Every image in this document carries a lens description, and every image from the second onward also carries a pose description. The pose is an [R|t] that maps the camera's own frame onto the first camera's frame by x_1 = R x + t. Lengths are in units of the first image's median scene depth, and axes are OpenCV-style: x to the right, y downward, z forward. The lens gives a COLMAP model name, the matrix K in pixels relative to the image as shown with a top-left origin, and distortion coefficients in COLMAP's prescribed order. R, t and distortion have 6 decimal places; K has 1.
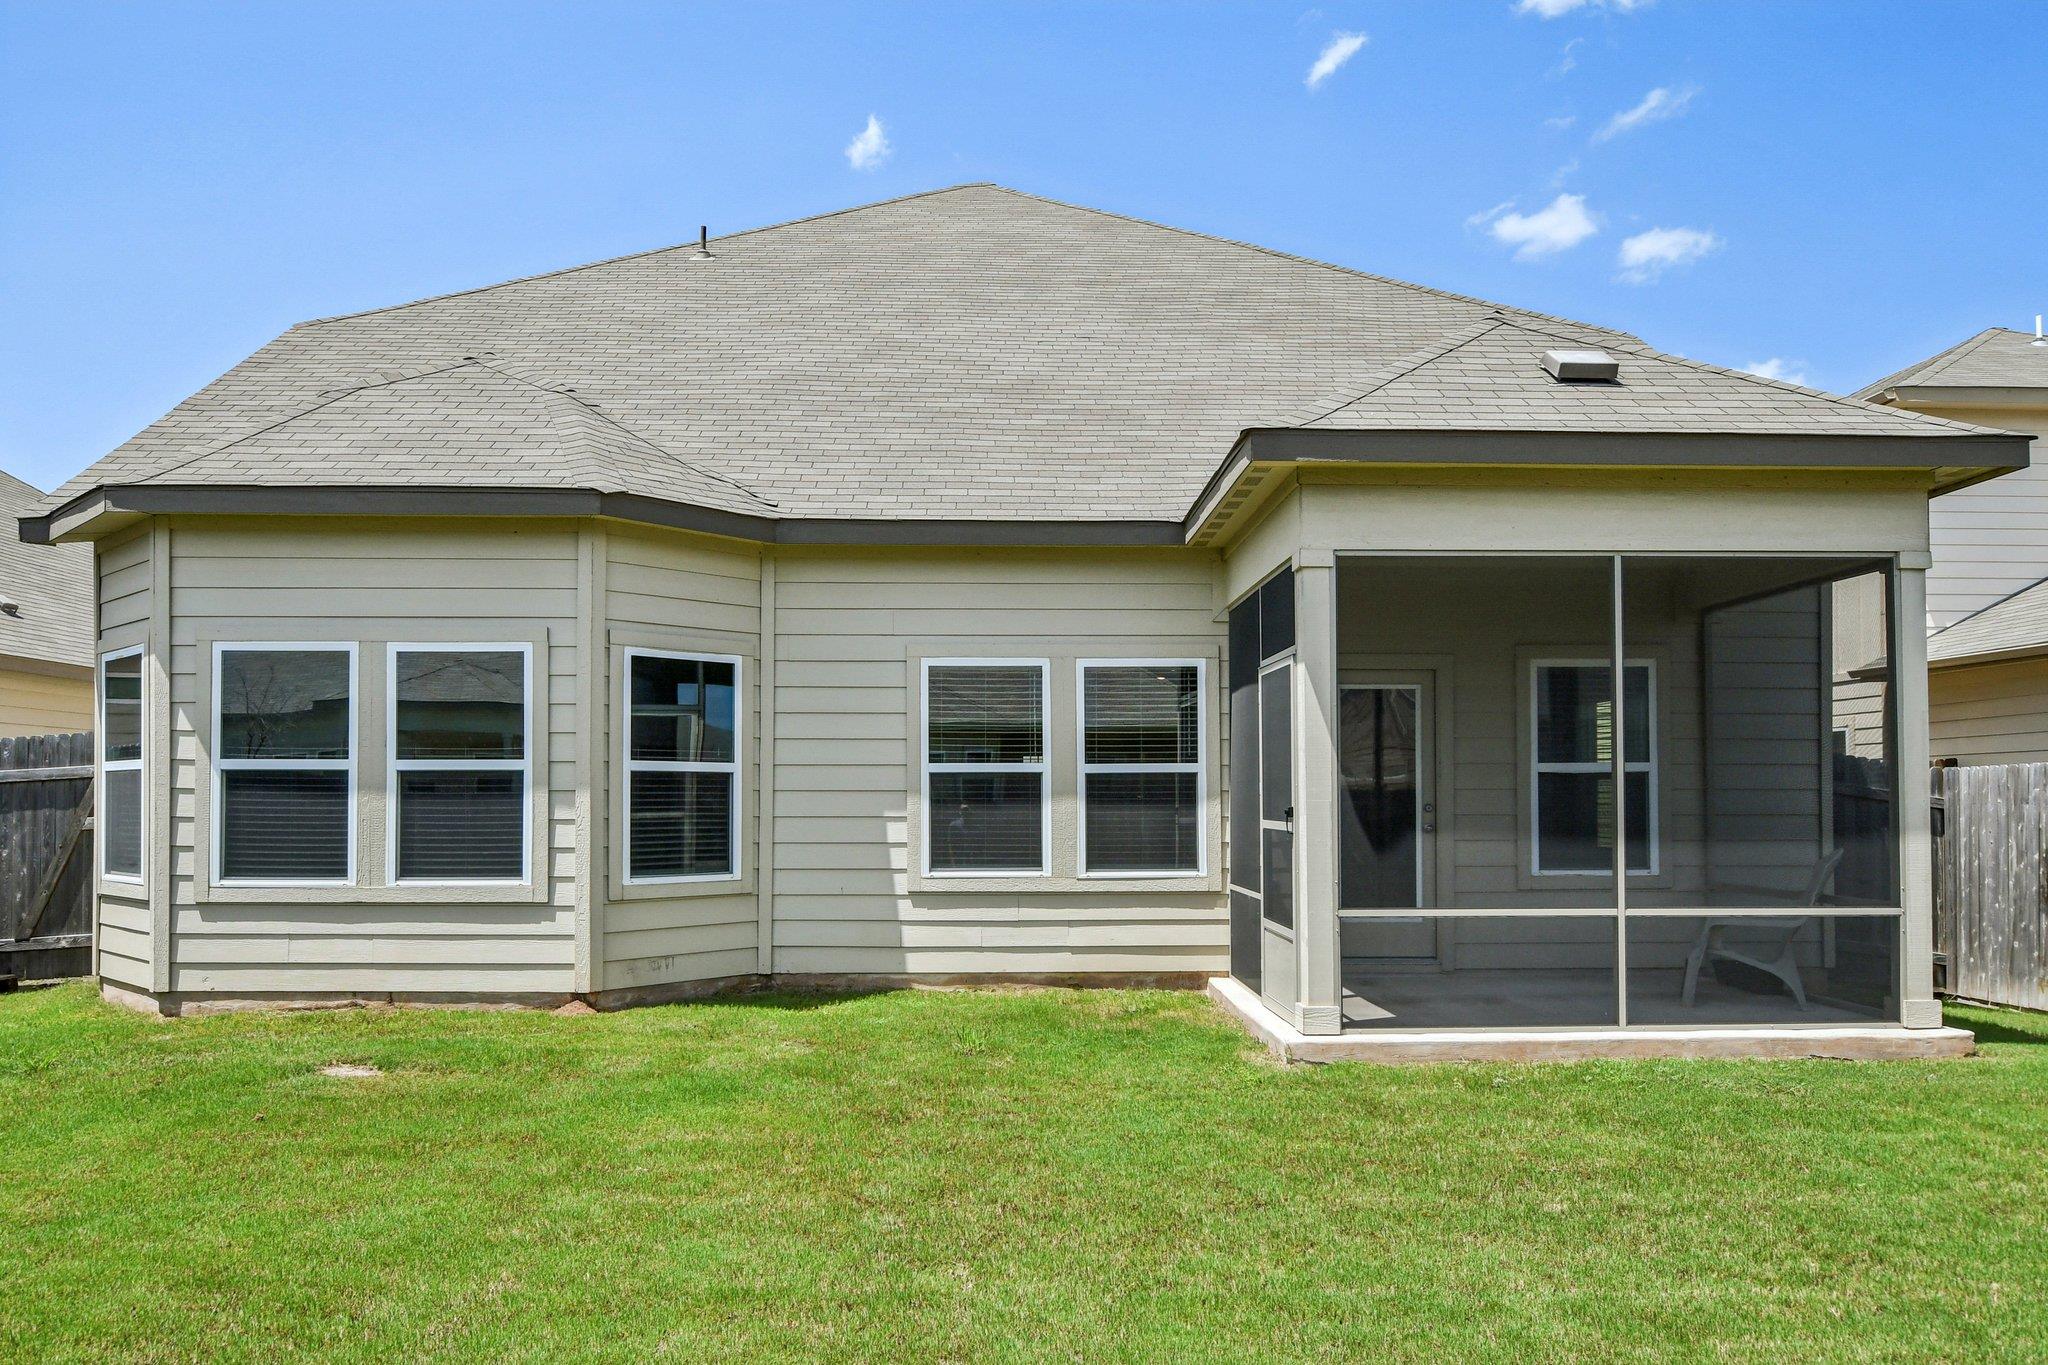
lens RADIAL K [[1416.8, 0, 1022.3], [0, 1416.8, 761.1], [0, 0, 1]] dist [-0.007670, -0.002003]
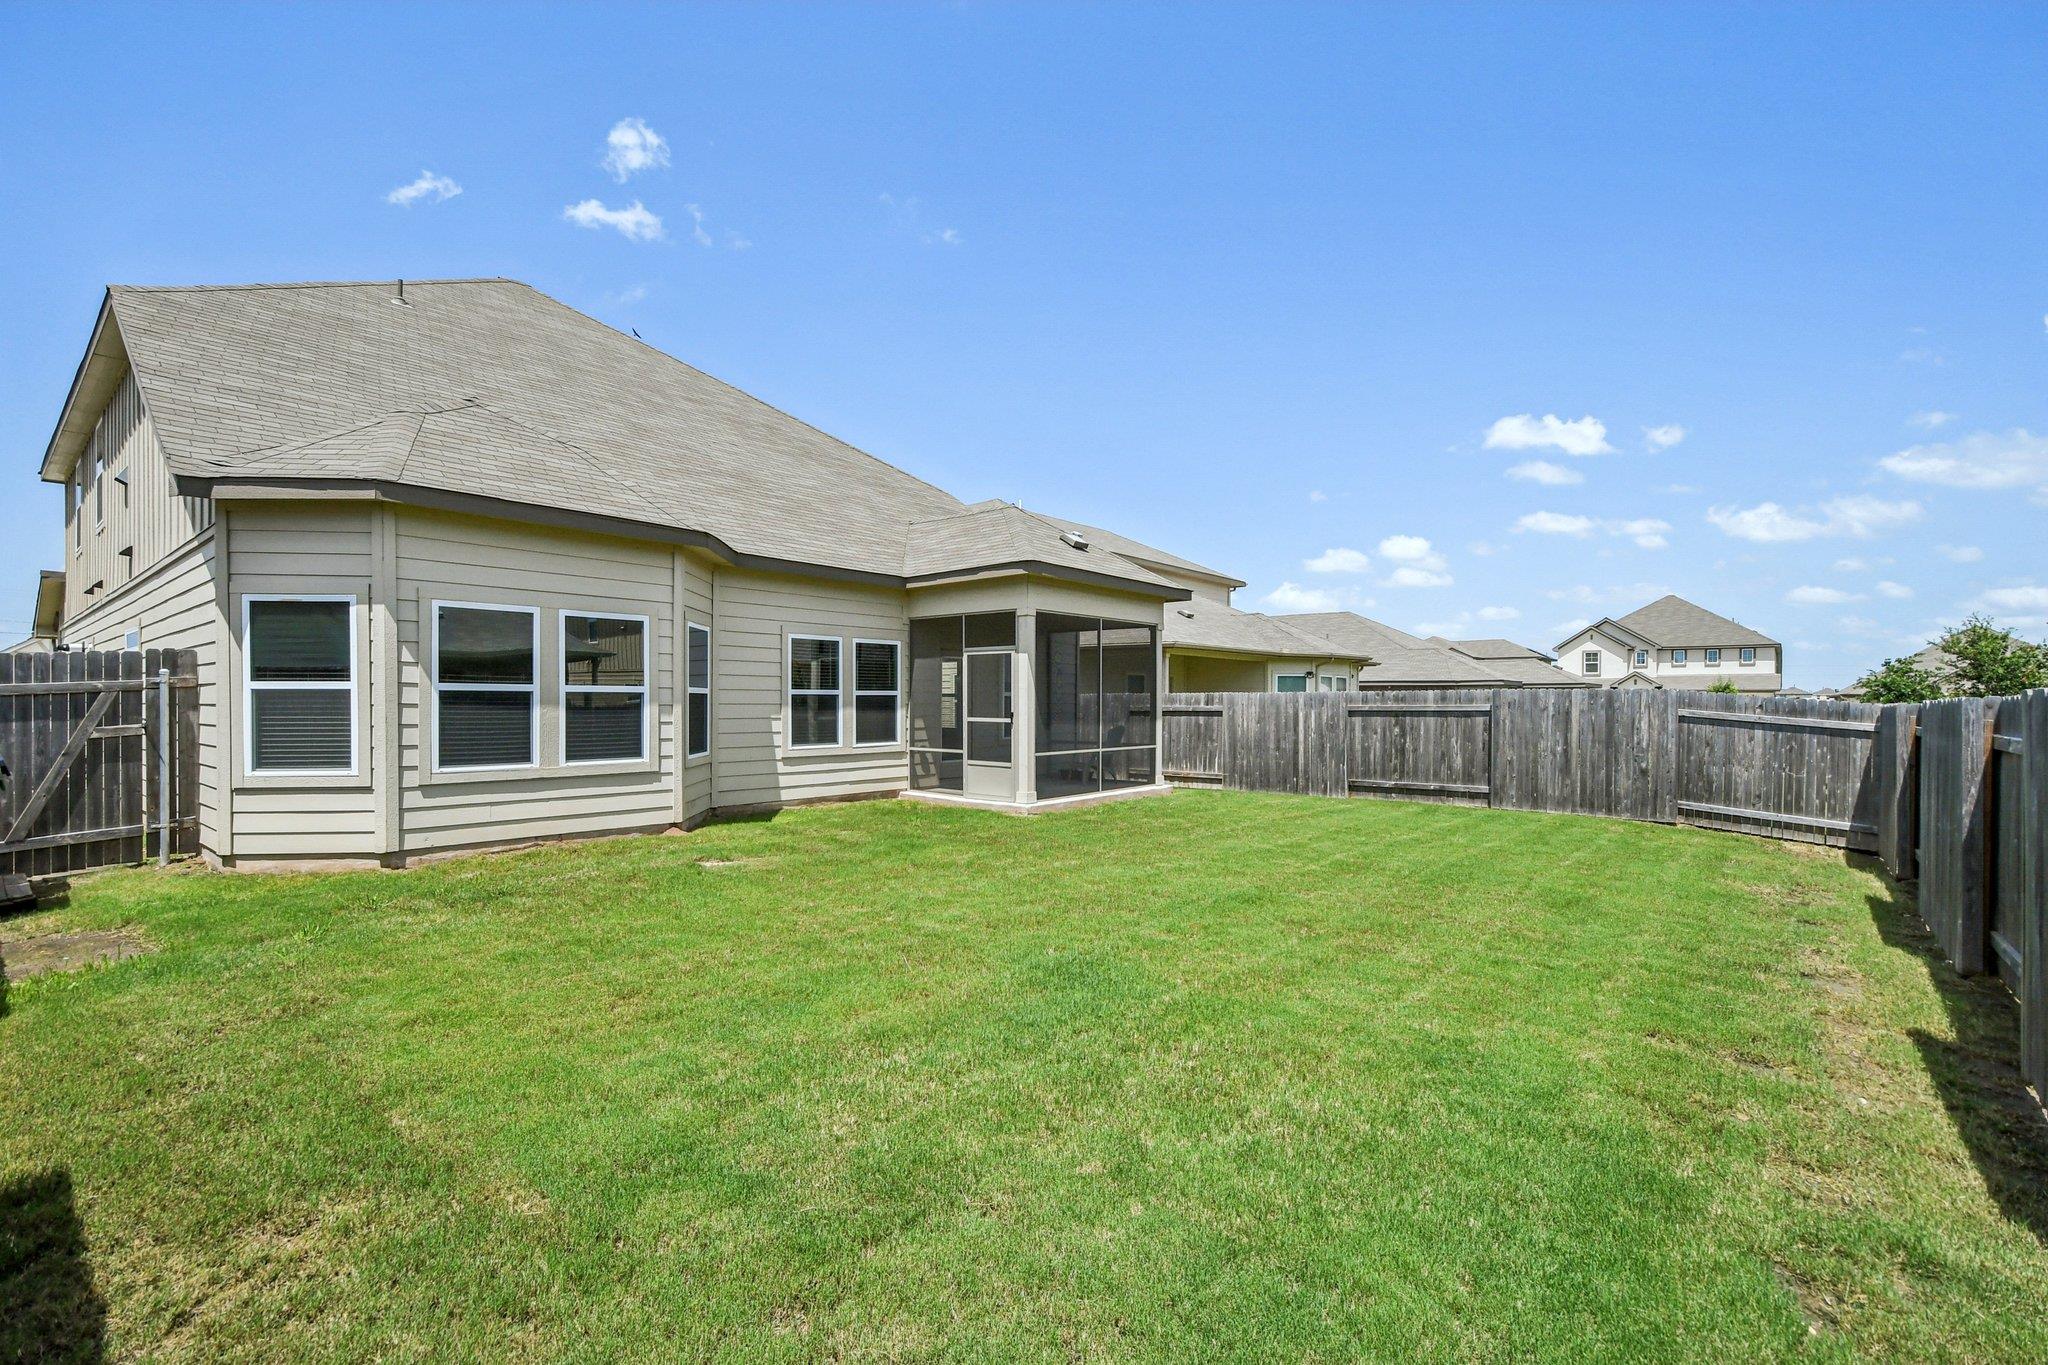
lens RADIAL K [[914.4, 0, 1021.9], [0, 914.4, 701.5], [0, 0, 1]] dist [-0.003285, -0.000801]
pose [[0.660701, 0.001523, 0.750648, -0.864058], [-0.022383, 0.999593, 0.017673, -0.011878], [-0.750315, -0.028478, 0.660466, -0.041821]]
